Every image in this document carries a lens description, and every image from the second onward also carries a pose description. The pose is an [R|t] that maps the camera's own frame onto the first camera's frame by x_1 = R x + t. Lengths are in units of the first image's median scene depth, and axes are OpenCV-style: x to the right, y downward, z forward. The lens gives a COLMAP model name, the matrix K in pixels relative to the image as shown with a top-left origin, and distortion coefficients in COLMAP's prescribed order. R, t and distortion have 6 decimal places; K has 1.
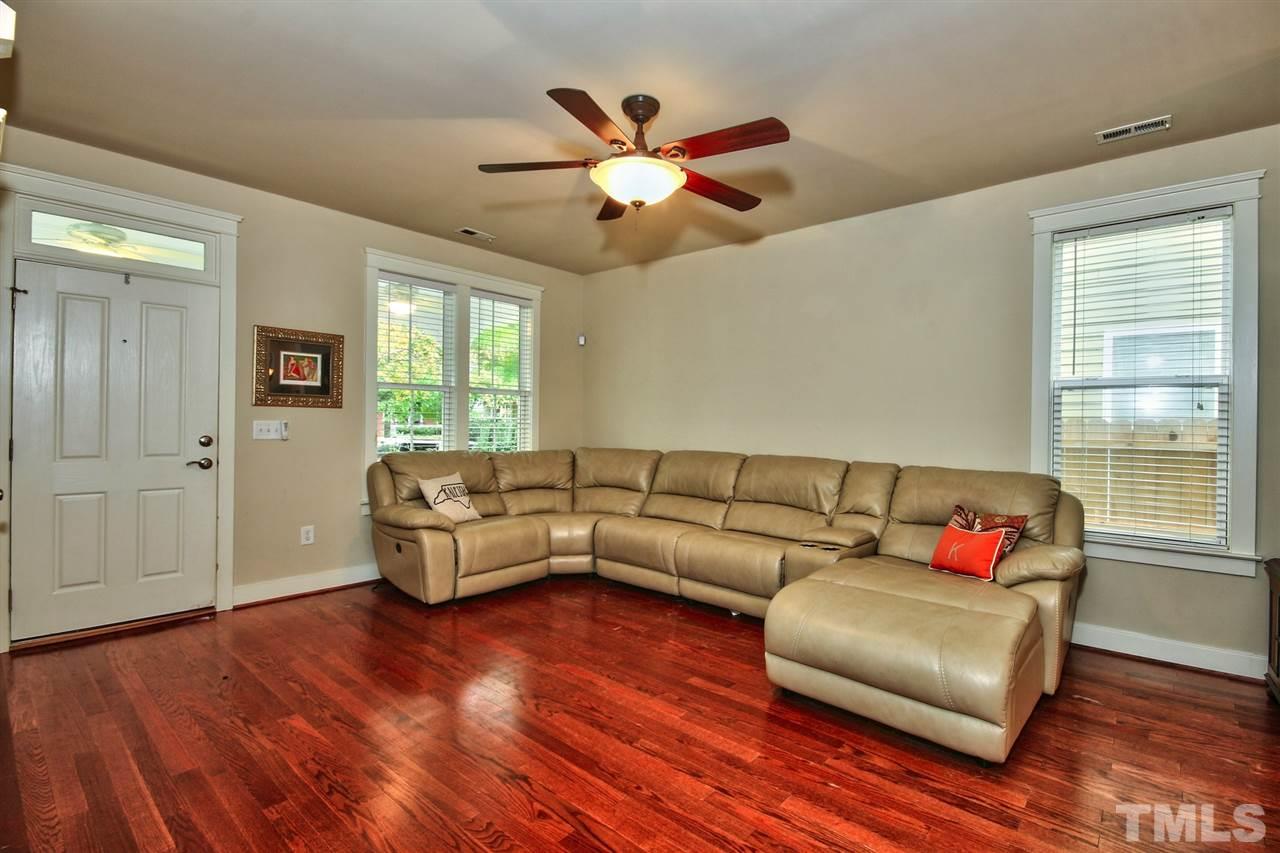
lens RADIAL K [[597.3, 0, 650.5], [0, 597.3, 420.2], [0, 0, 1]] dist [-0.008030, -0.000559]
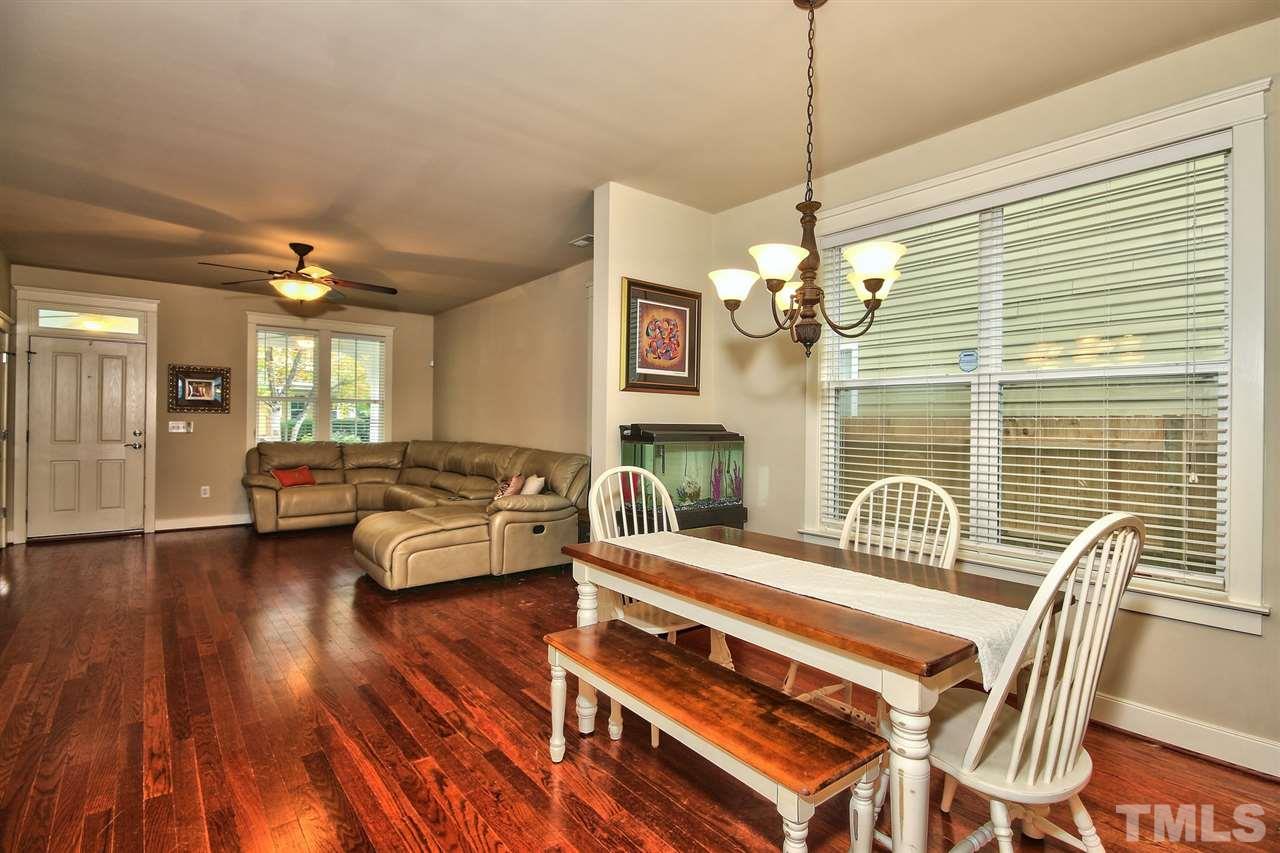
lens RADIAL K [[597.3, 0, 650.5], [0, 597.3, 420.2], [0, 0, 1]] dist [-0.008030, -0.000559]
pose [[0.986406, -0.003932, -0.164279, 0.926329], [0.002903, 0.999975, -0.006505, 0.011816], [0.164301, 0.005940, 0.986392, -0.419456]]
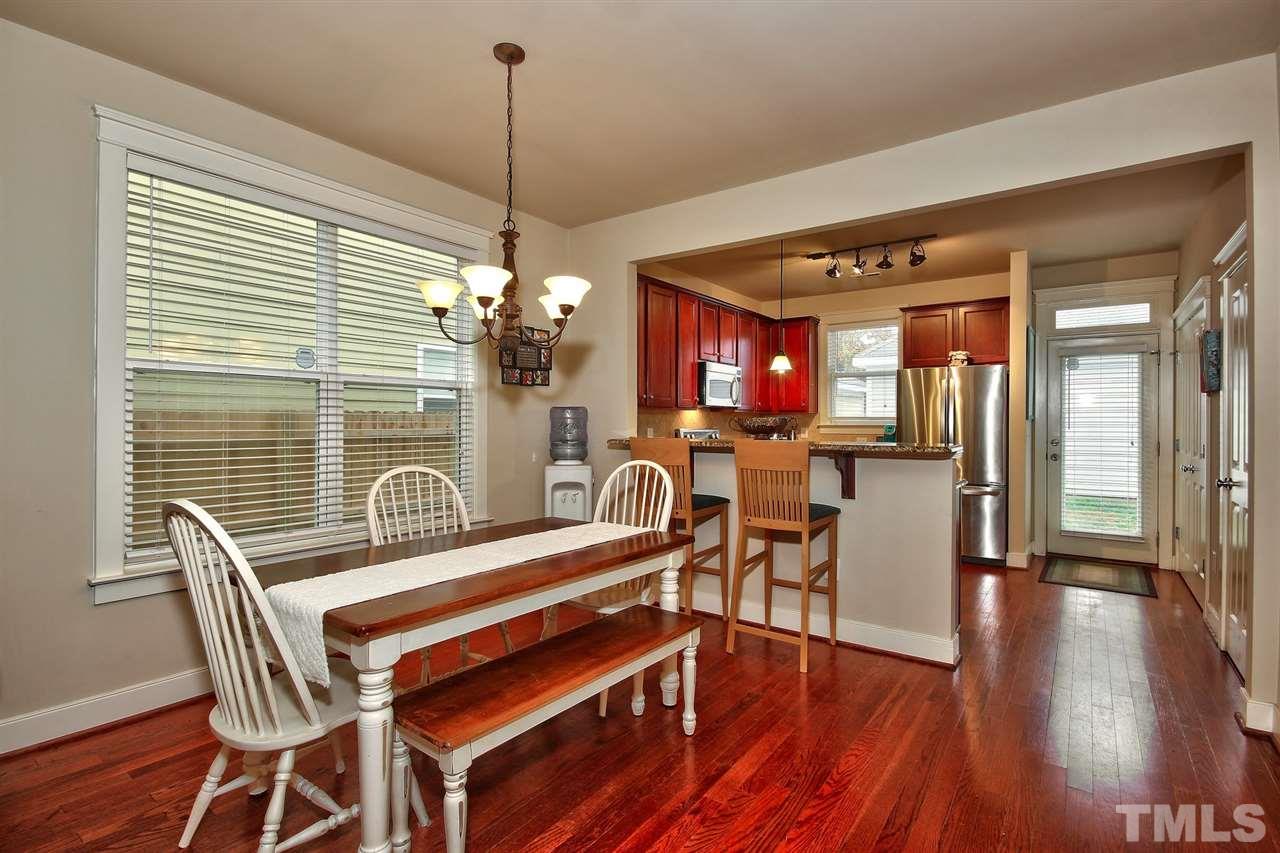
lens RADIAL K [[601.4, 0, 645.5], [0, 601.4, 427.5], [0, 0, 1]] dist [0.001160, 0.000219]
pose [[-0.077087, -0.023251, 0.996753, 0.351029], [-0.006461, 0.999719, 0.022820, 0.002809], [-0.997003, -0.004681, -0.077216, 0.020000]]
